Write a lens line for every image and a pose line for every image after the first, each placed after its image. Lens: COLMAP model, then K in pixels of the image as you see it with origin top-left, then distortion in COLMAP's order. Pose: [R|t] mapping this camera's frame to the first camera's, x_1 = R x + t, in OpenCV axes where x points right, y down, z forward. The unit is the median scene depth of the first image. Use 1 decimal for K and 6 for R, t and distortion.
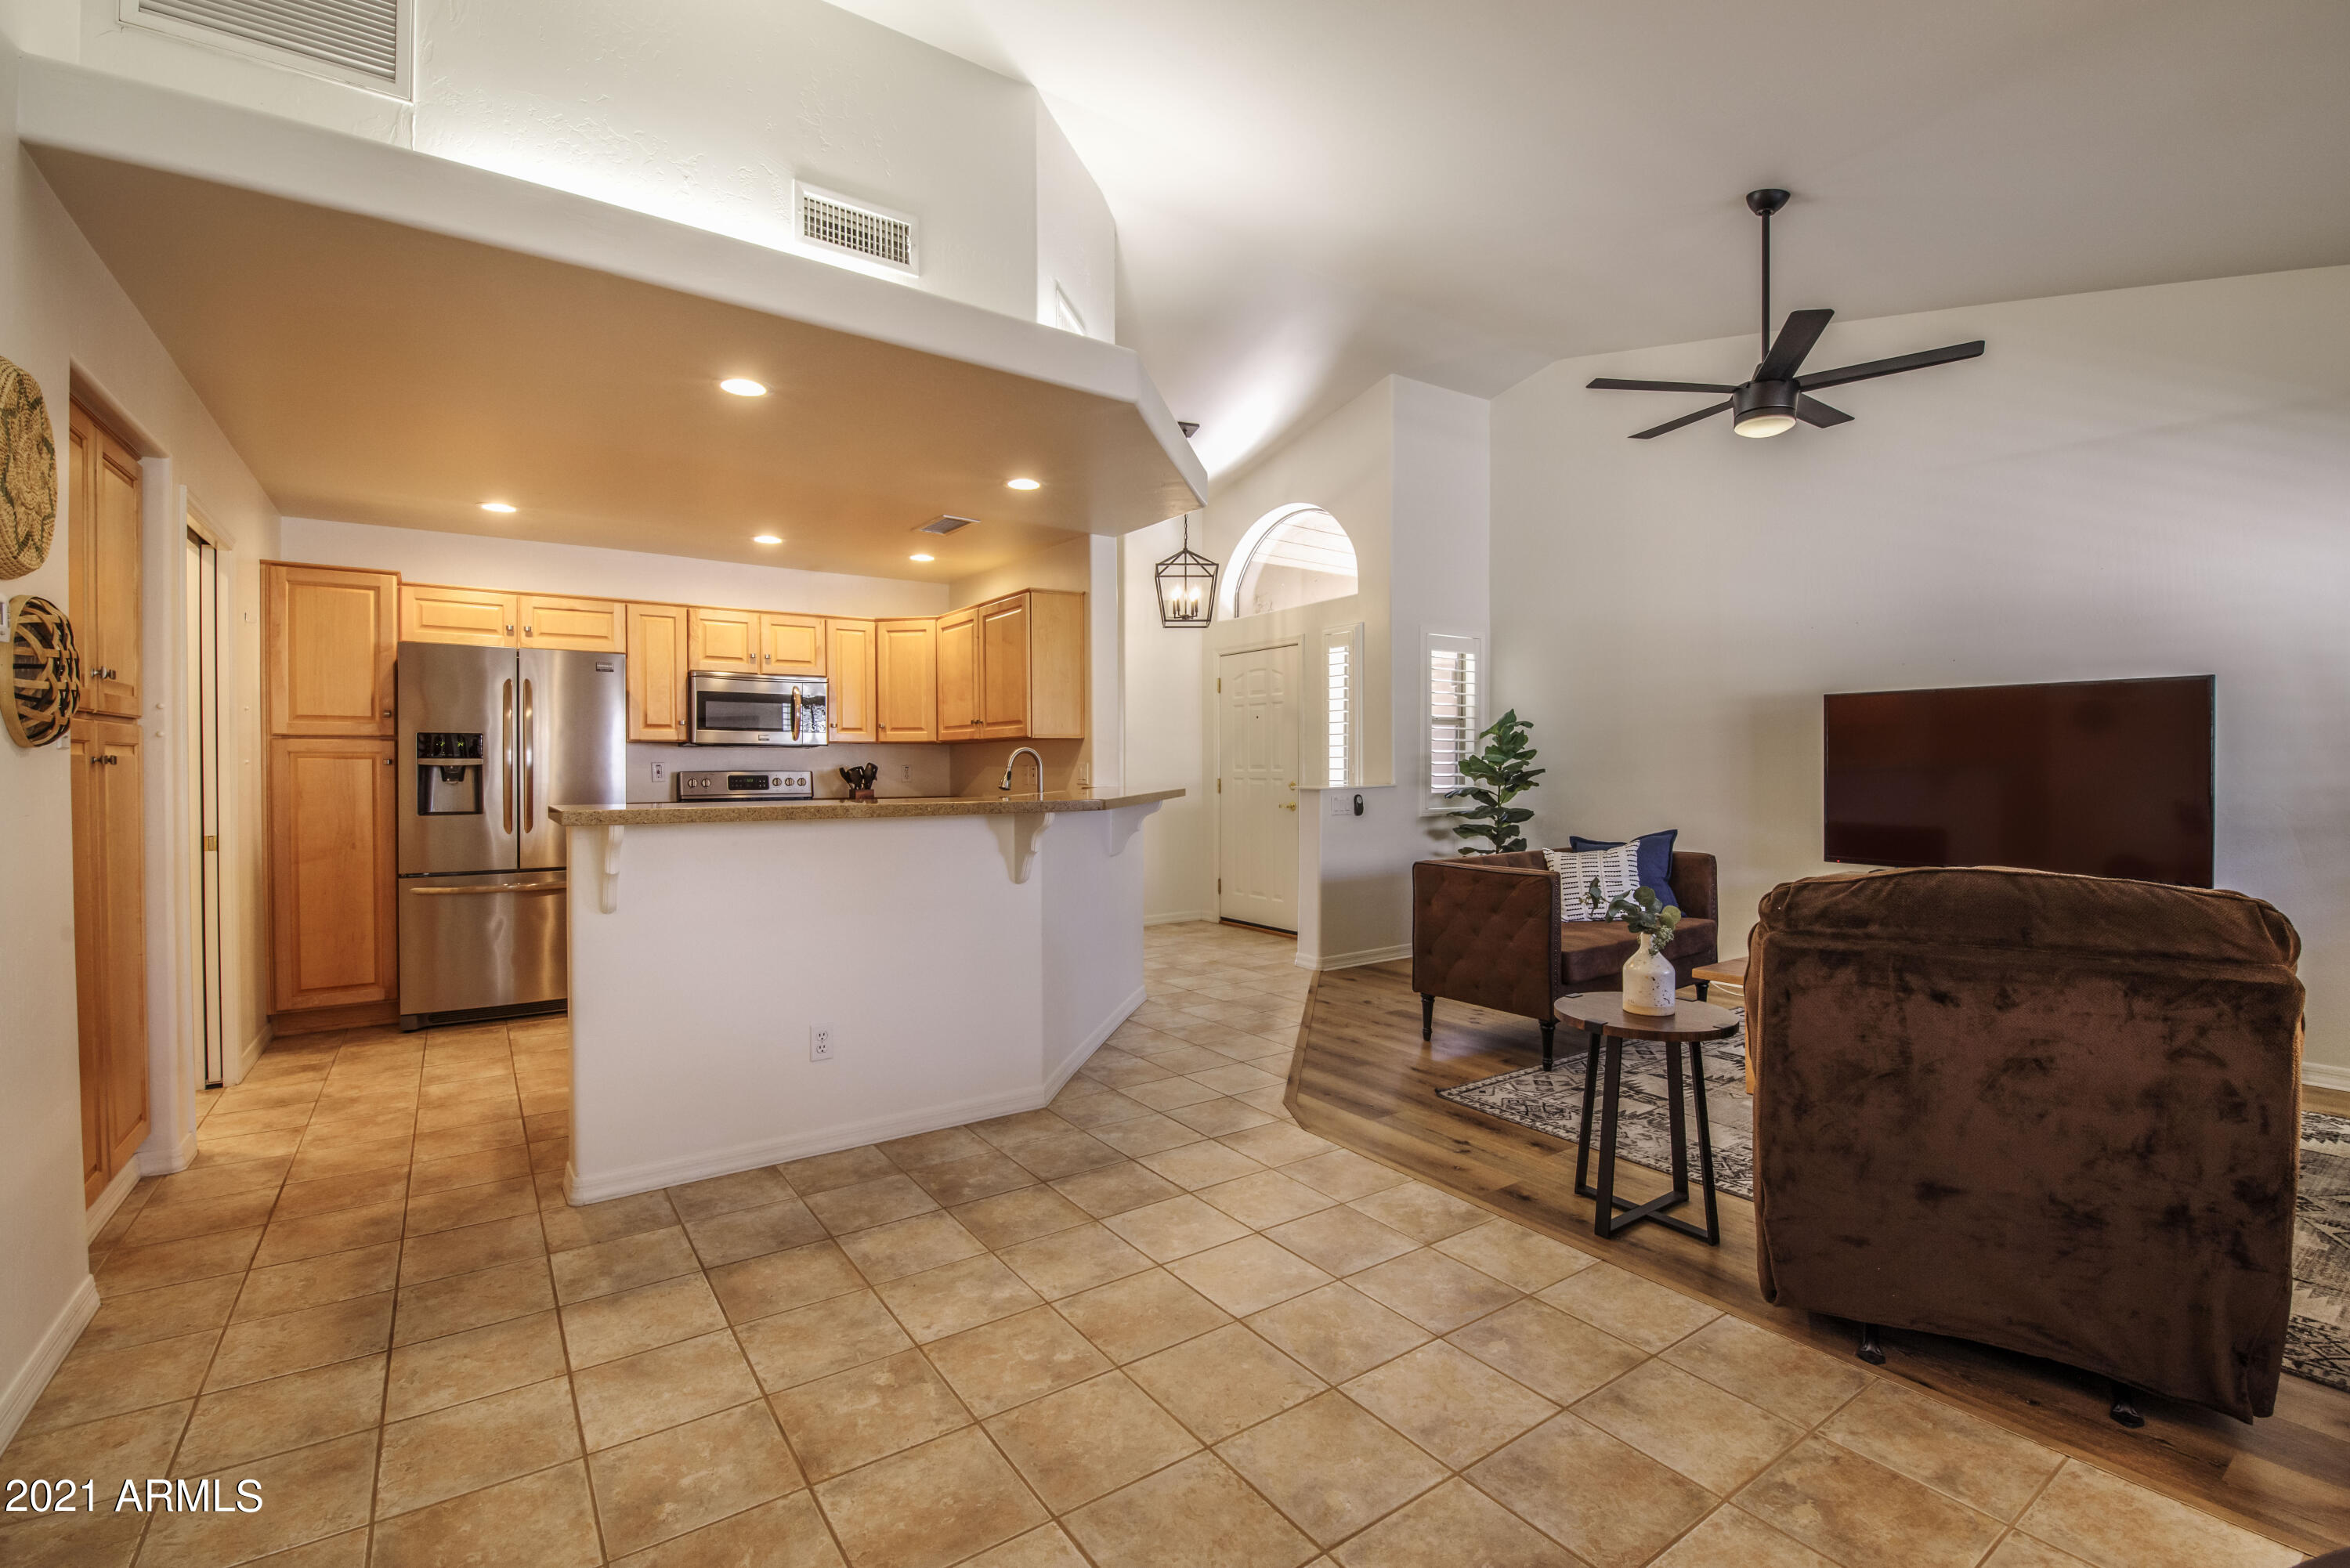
lens RADIAL K [[1029.6, 0, 1180.5], [0, 1029.6, 777.5], [0, 0, 1]] dist [-0.002231, -0.009636]
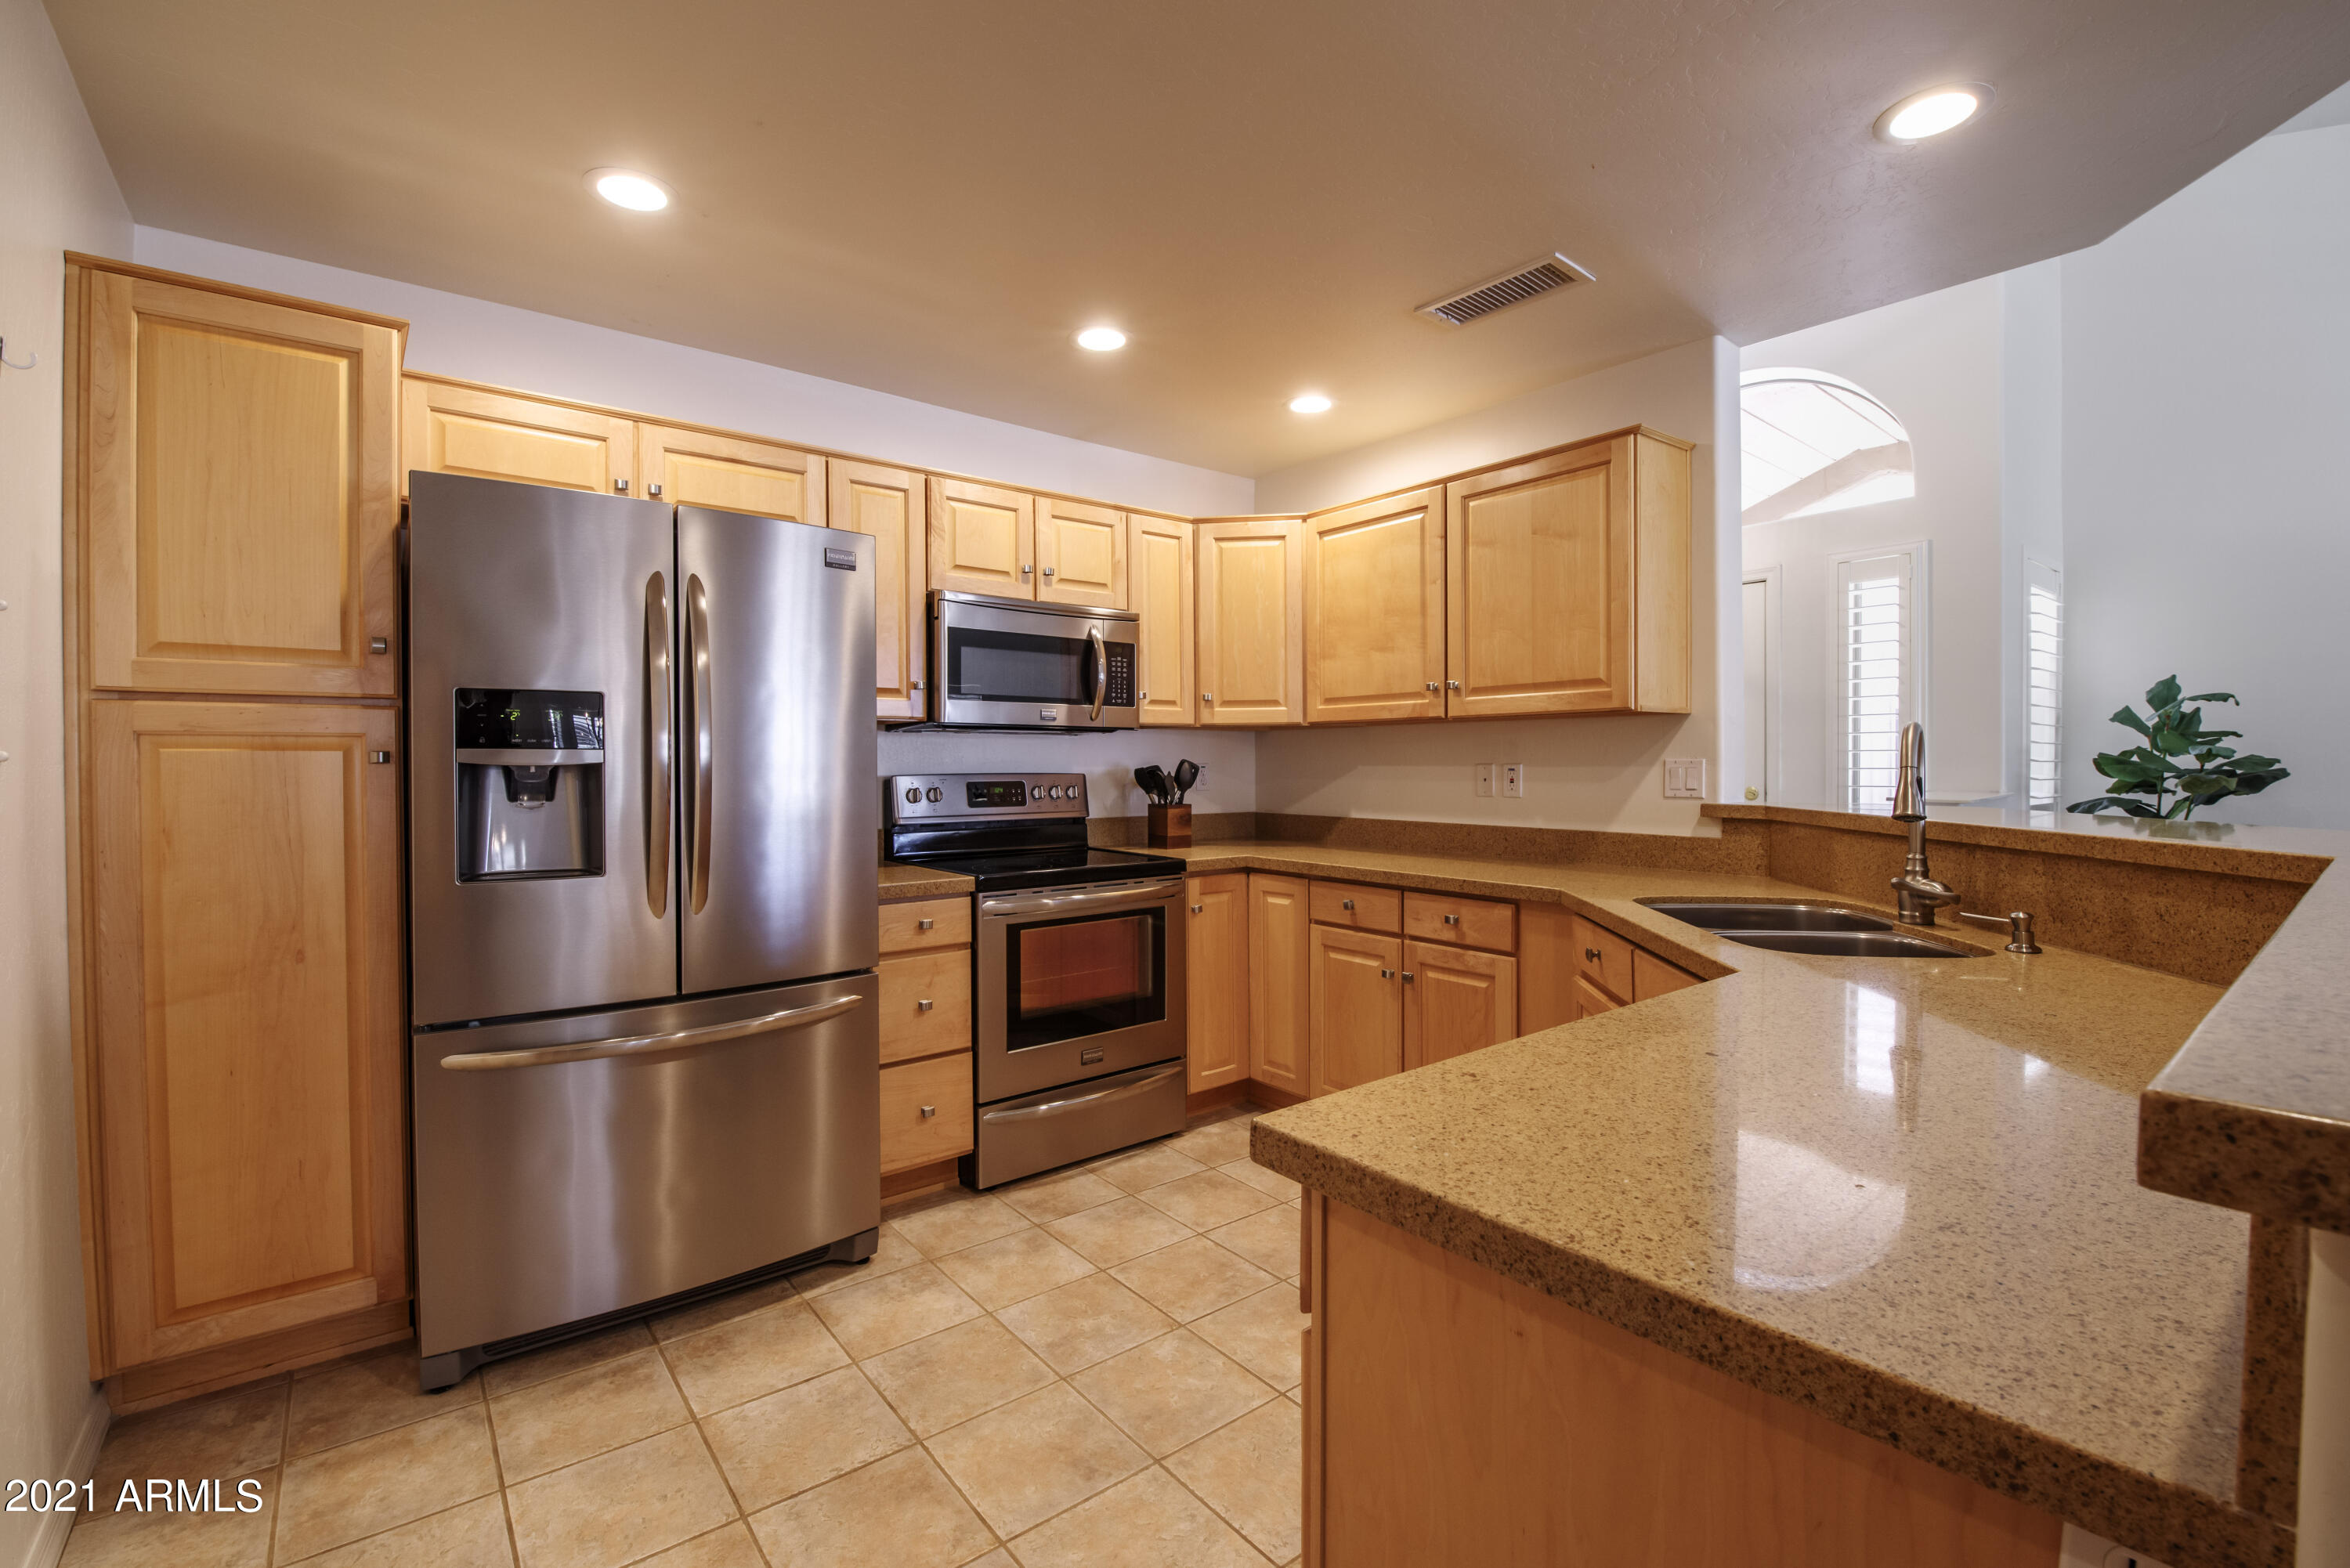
lens RADIAL K [[1014.1, 0, 1162.0], [0, 1014.1, 778.6], [0, 0, 1]] dist [-0.005059, -0.008250]
pose [[0.998150, -0.002813, 0.060738, -0.409839], [0.002718, 0.999995, 0.001652, -0.005169], [-0.060742, -0.001484, 0.998152, 0.484326]]
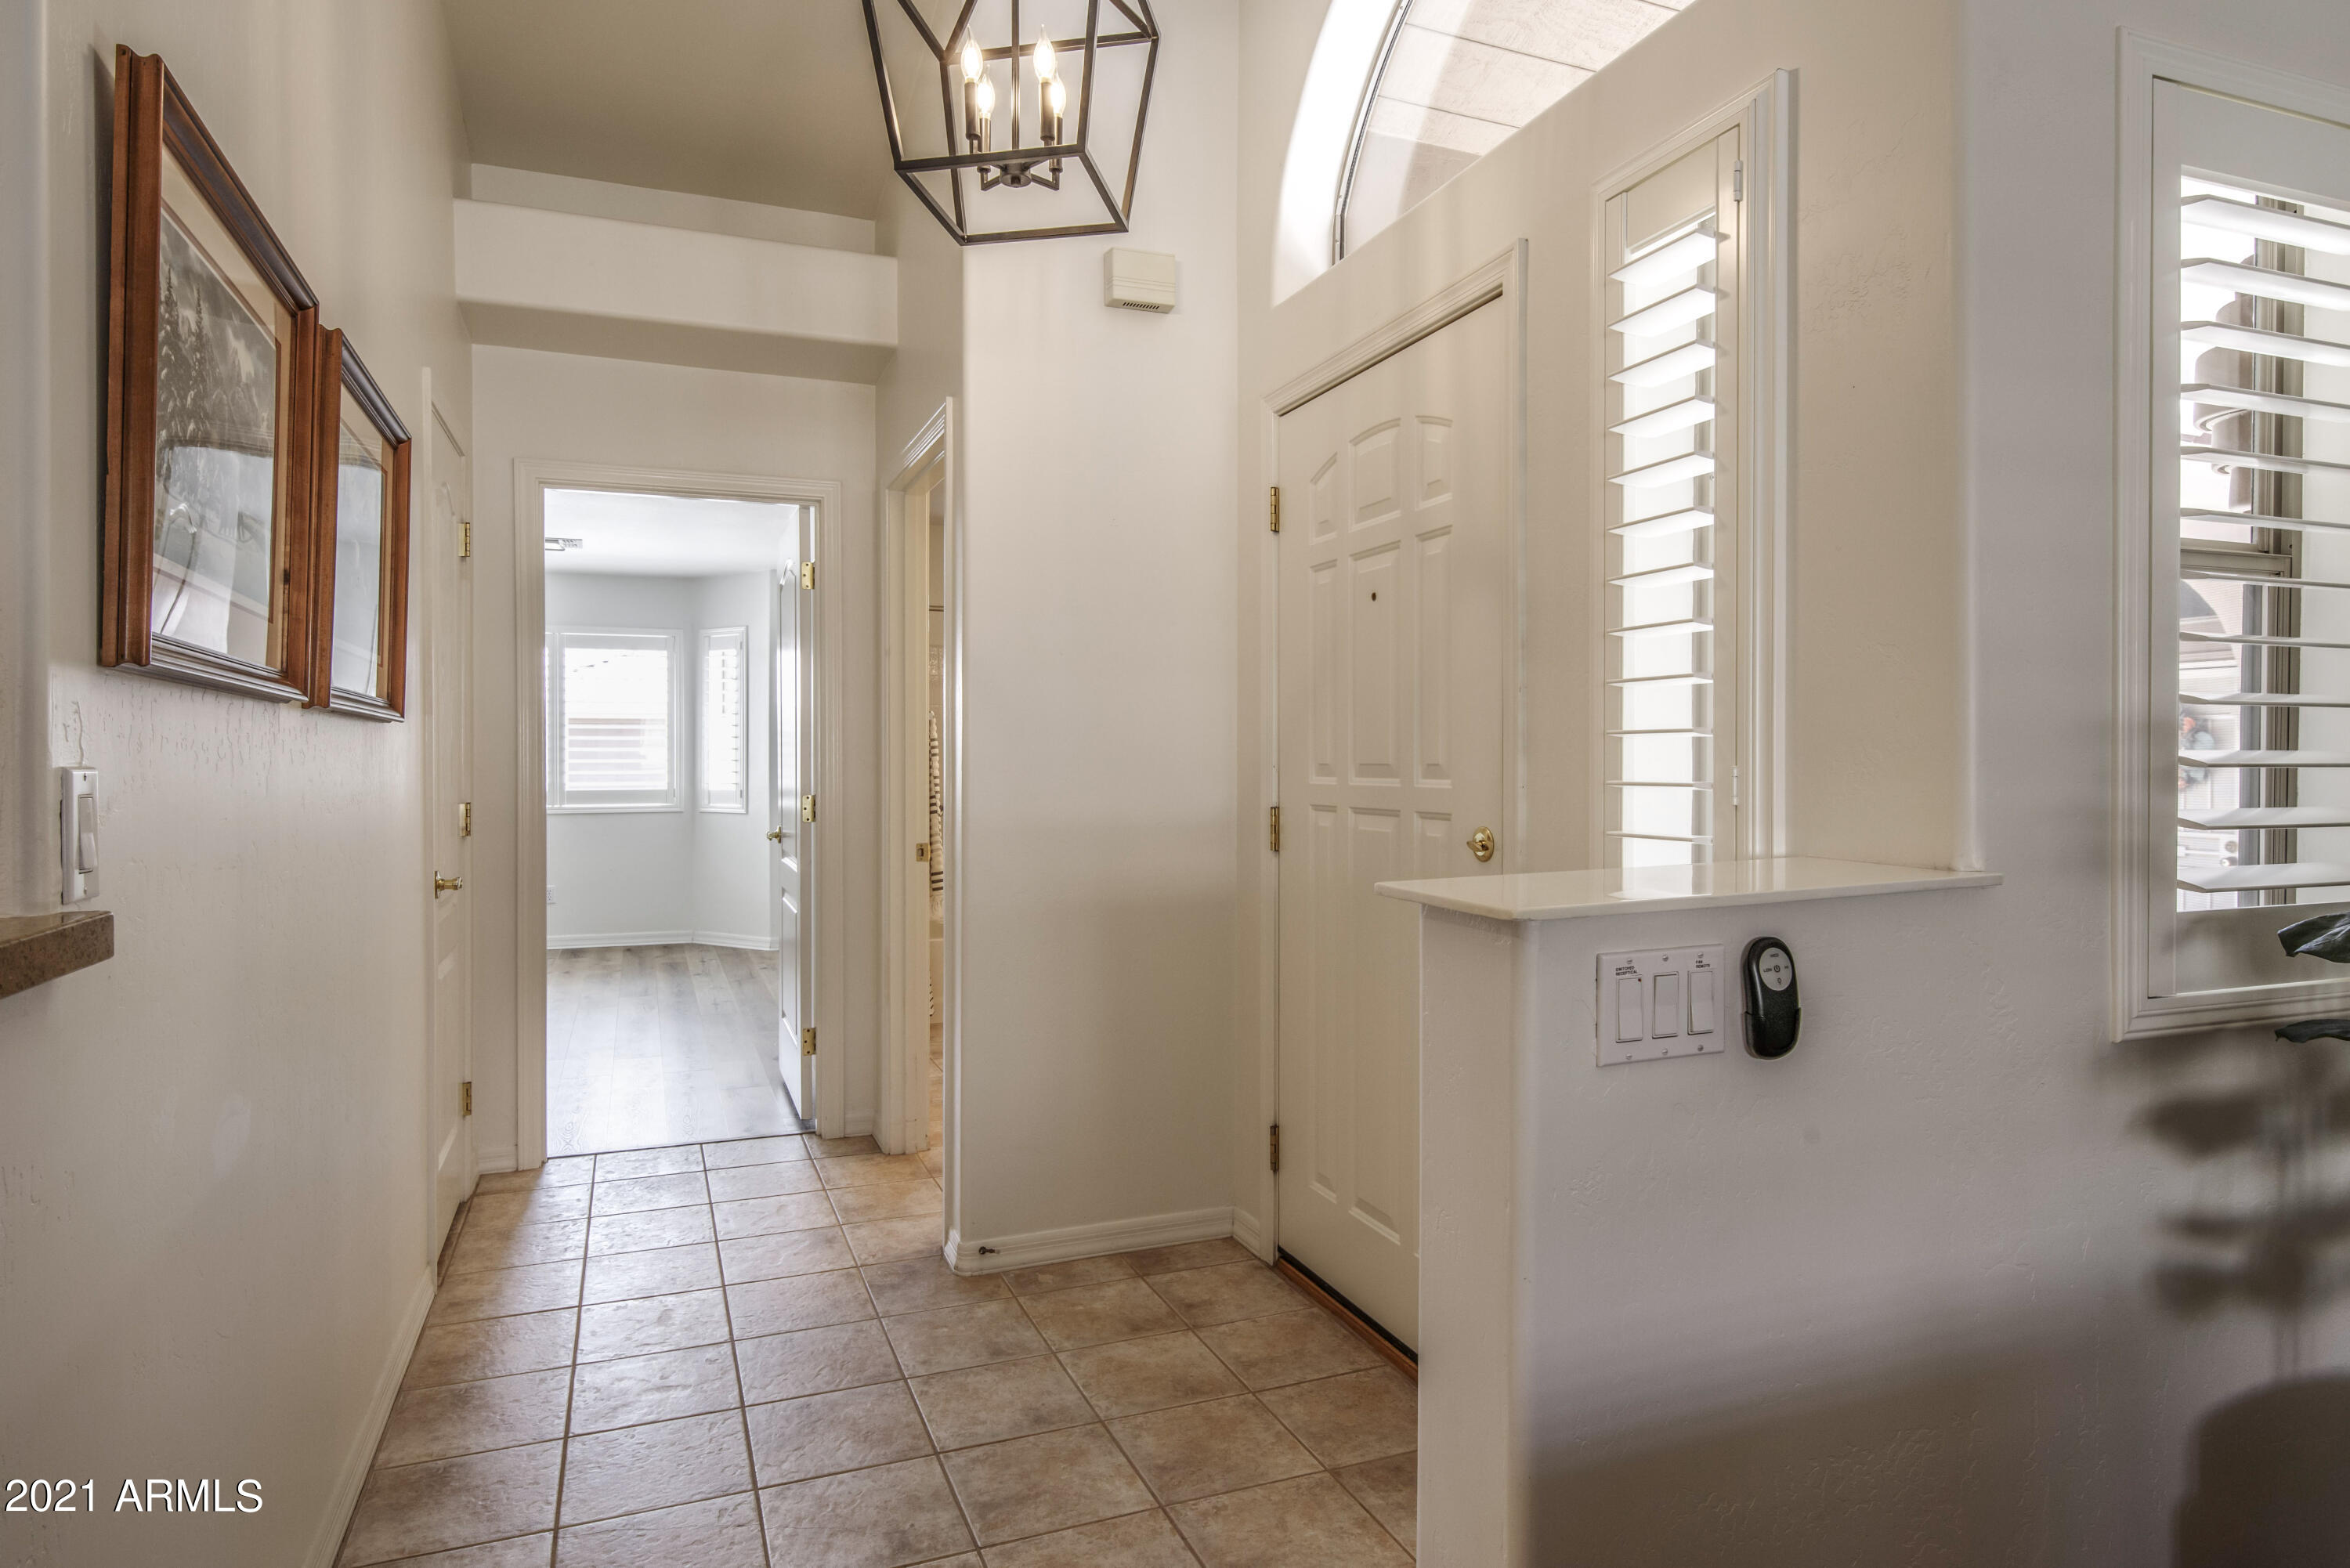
lens RADIAL K [[1337.4, 0, 1142.8], [0, 1337.4, 767.4], [0, 0, 1]] dist [0.003254, -0.000001]
pose [[0.969884, 0.007162, -0.243463, 0.141548], [-0.009179, 0.999932, -0.007153, -0.010429], [0.243395, 0.009172, 0.969884, 0.856342]]
